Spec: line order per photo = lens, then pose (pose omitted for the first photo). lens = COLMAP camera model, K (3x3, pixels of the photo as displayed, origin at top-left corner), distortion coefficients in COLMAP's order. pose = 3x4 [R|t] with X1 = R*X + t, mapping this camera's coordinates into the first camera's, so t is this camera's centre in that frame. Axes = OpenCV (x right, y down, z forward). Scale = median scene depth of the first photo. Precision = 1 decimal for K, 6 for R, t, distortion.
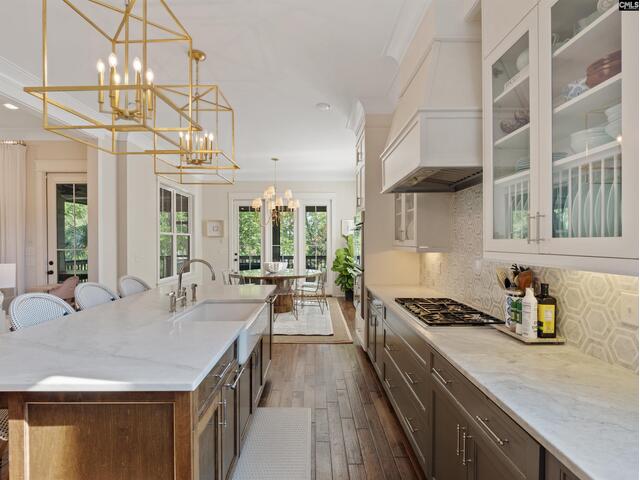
lens RADIAL K [[329.6, 0, 324.4], [0, 329.6, 241.9], [0, 0, 1]] dist [0.000117, -0.001187]
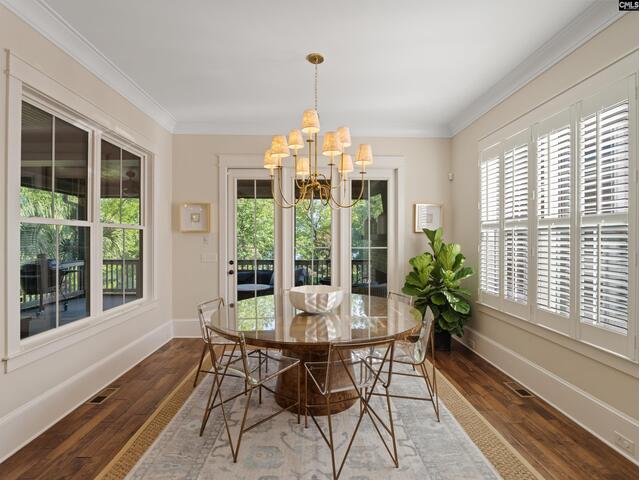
lens RADIAL K [[309.9, 0, 323.8], [0, 309.9, 240.4], [0, 0, 1]] dist [-0.013357, -0.000666]
pose [[0.999952, 0.003851, 0.009051, -0.118049], [-0.003870, 0.999990, 0.002092, -0.003330], [-0.009043, -0.002126, 0.999957, 0.482043]]
